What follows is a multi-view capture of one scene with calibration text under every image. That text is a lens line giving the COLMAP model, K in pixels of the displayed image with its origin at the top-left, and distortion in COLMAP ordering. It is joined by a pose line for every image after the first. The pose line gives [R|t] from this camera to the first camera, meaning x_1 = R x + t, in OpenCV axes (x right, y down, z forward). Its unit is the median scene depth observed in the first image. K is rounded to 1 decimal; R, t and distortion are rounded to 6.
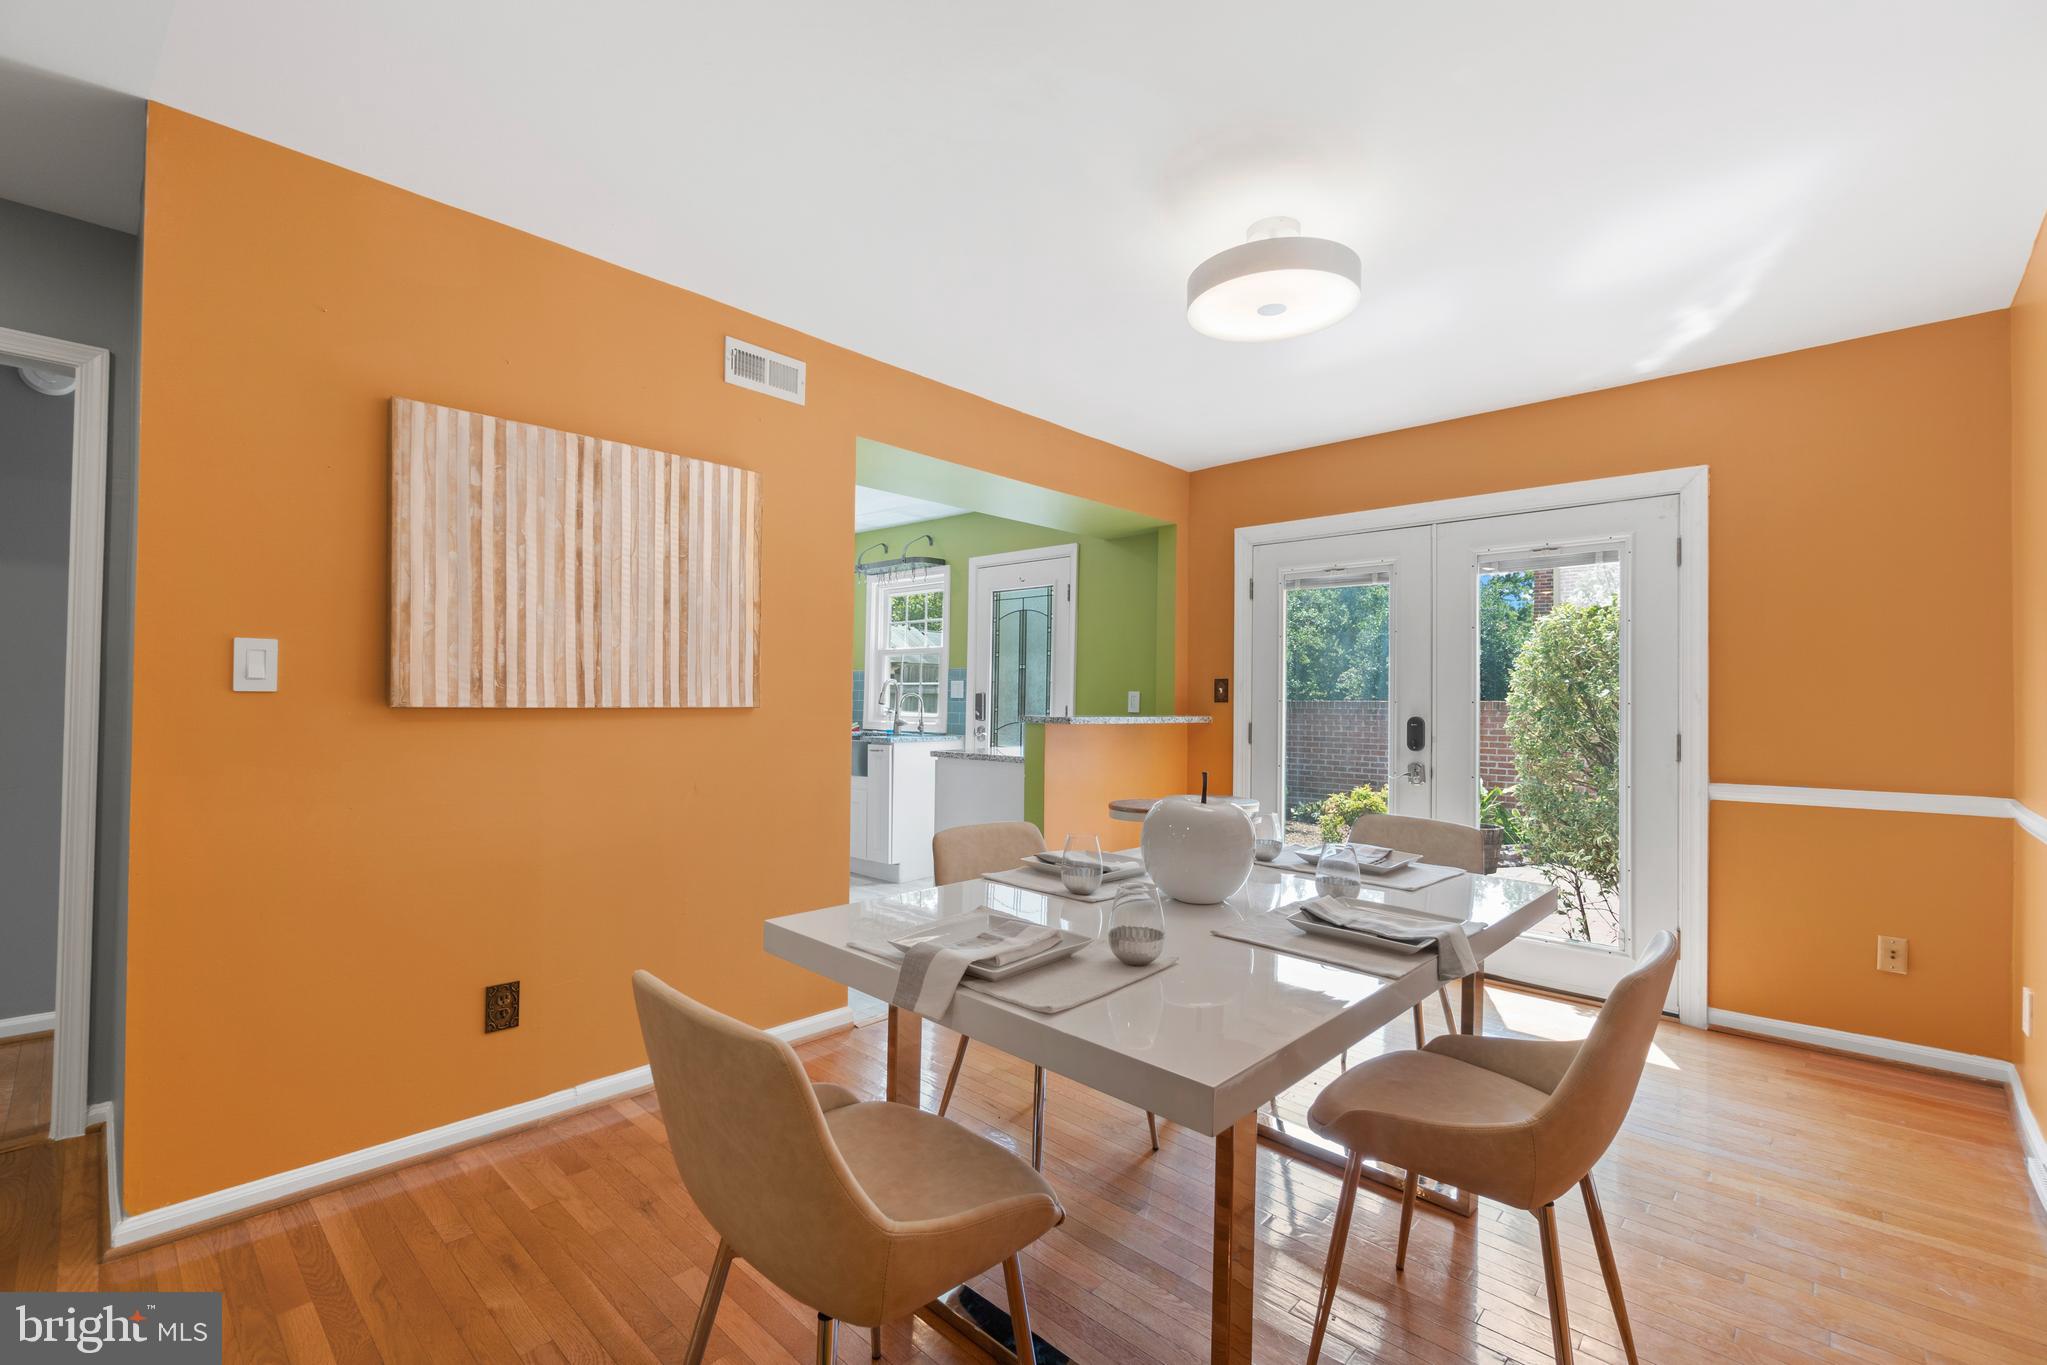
lens RADIAL K [[877.3, 0, 993.8], [0, 877.3, 692.9], [0, 0, 1]] dist [0.000418, 0.000208]
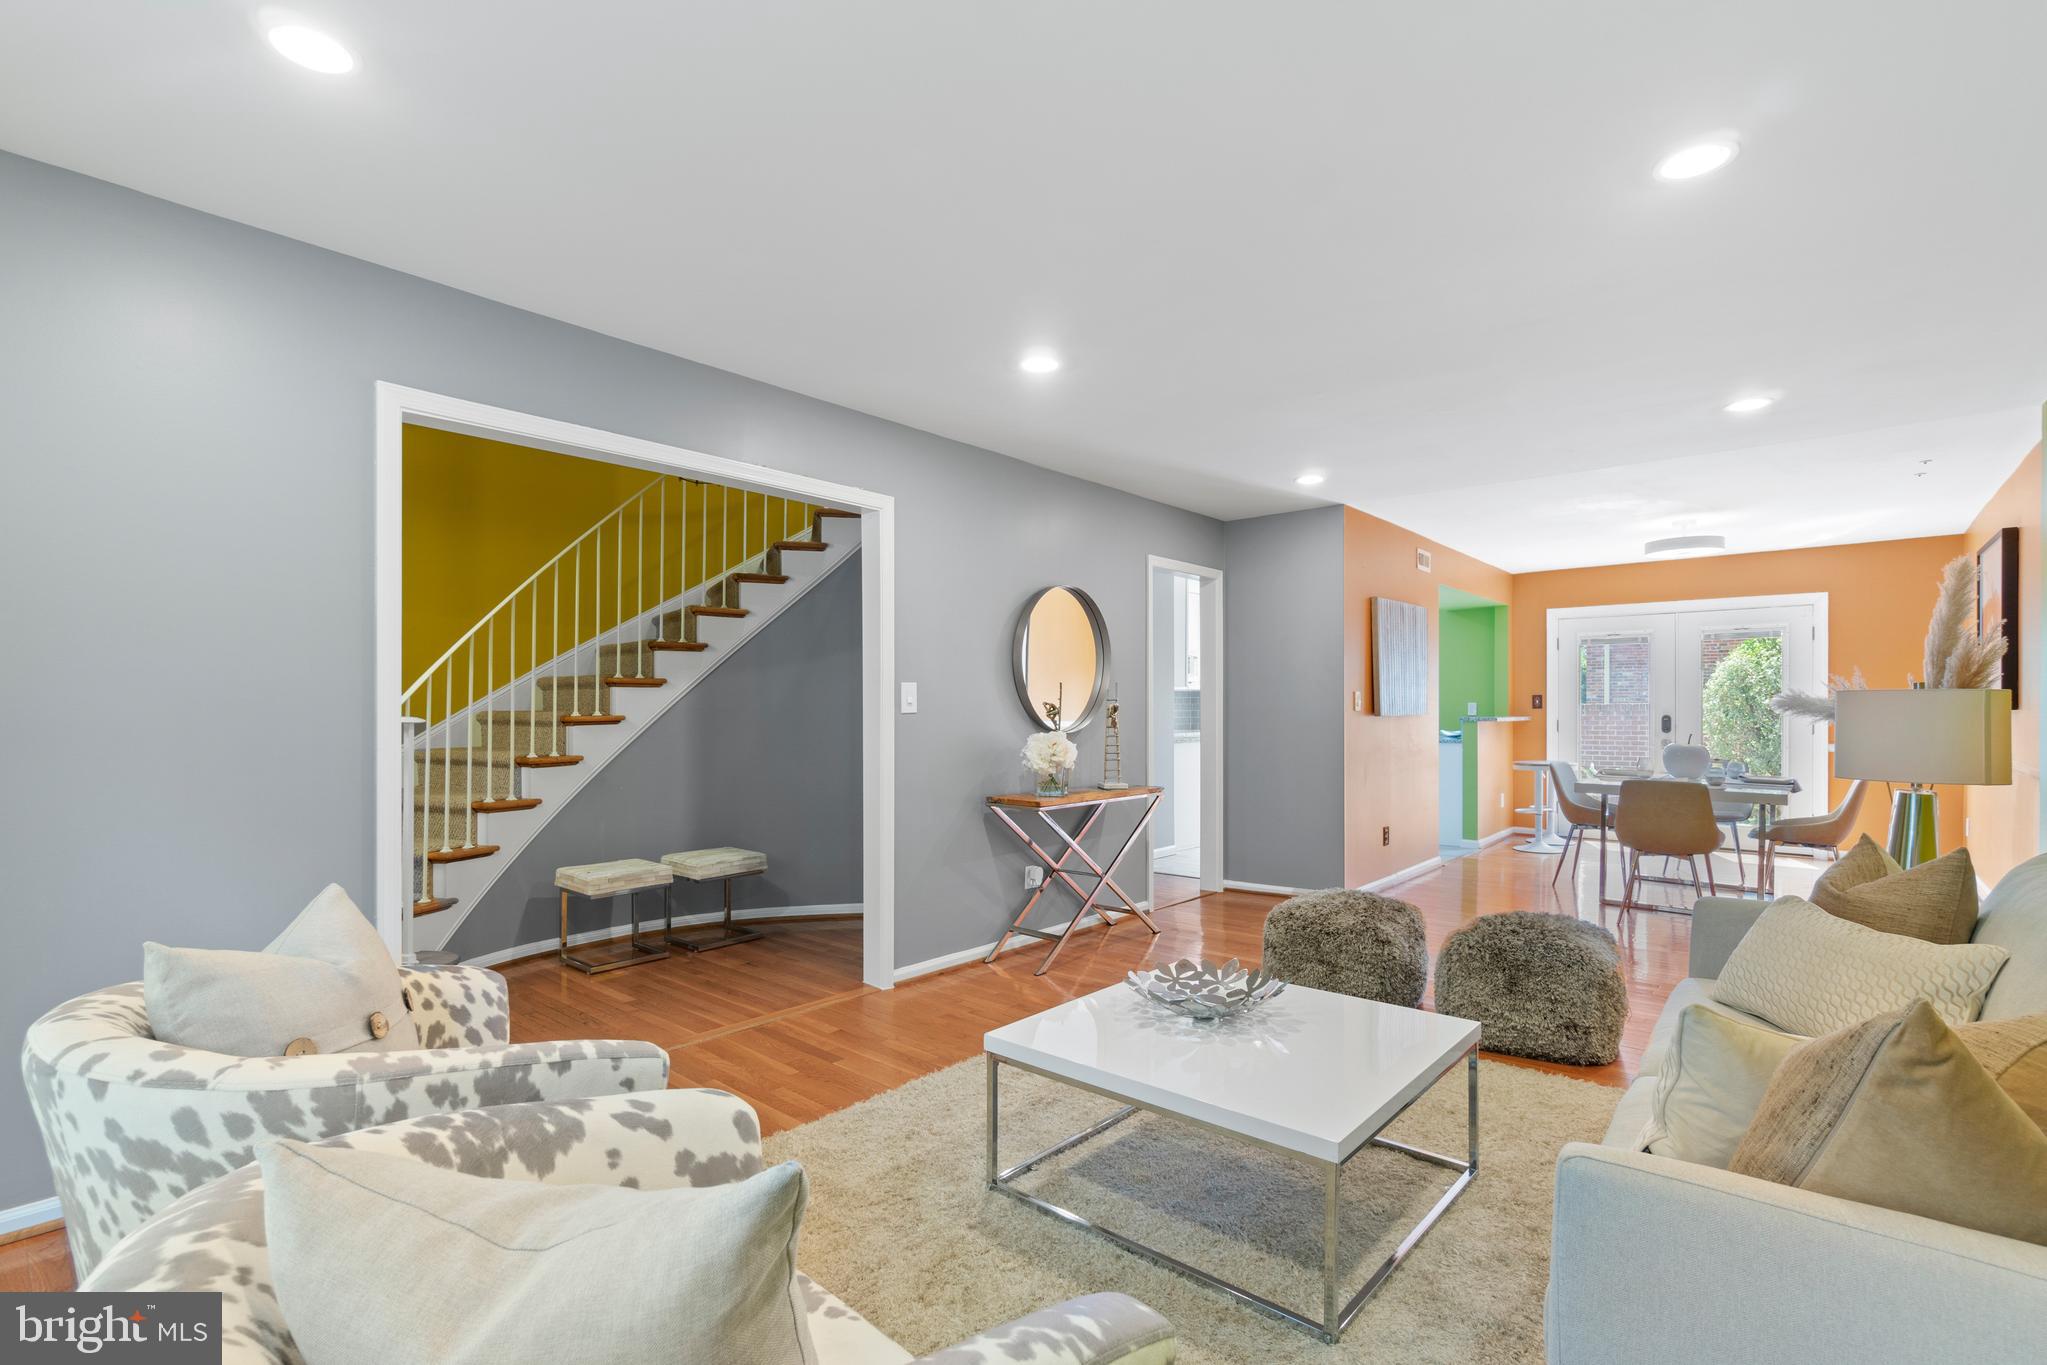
lens RADIAL K [[957.9, 0, 1026.6], [0, 957.9, 712.0], [0, 0, 1]] dist [0.024215, 0.000362]
pose [[0.998060, -0.011221, 0.061246, -0.868155], [0.010805, 0.999916, 0.007116, -0.007076], [-0.061321, -0.006441, 0.998097, -0.845242]]
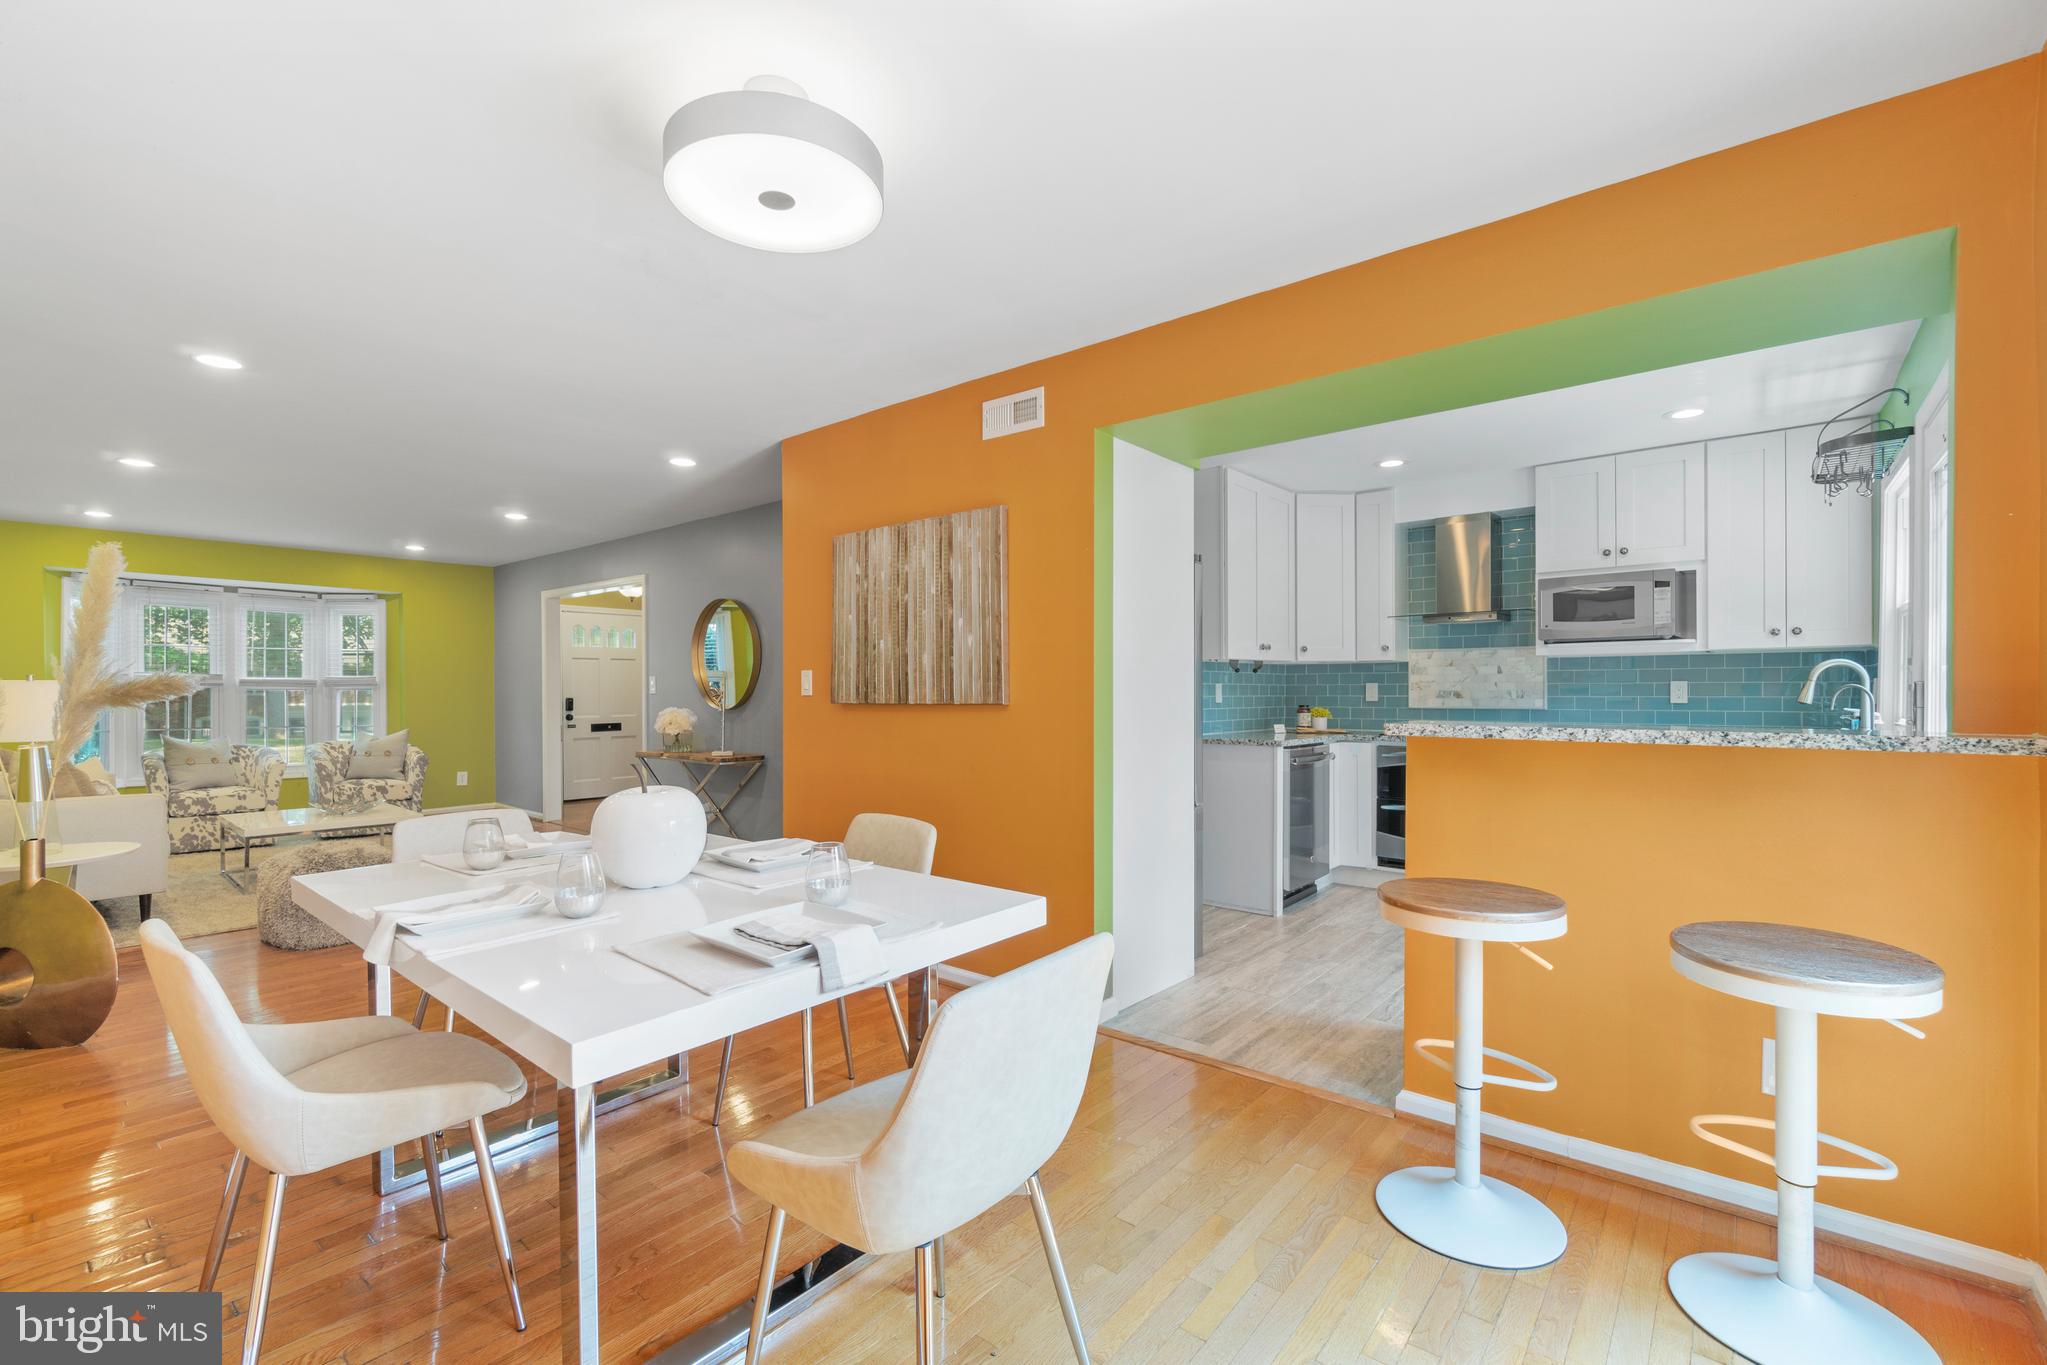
lens RADIAL K [[885.2, 0, 1006.4], [0, 885.2, 686.2], [0, 0, 1]] dist [-0.000819, 0.000644]
pose [[0.067508, -0.020178, -0.997515, 0.563052], [0.010344, 0.999756, -0.019523, 0.009287], [0.997665, -0.009000, 0.067700, 0.579444]]
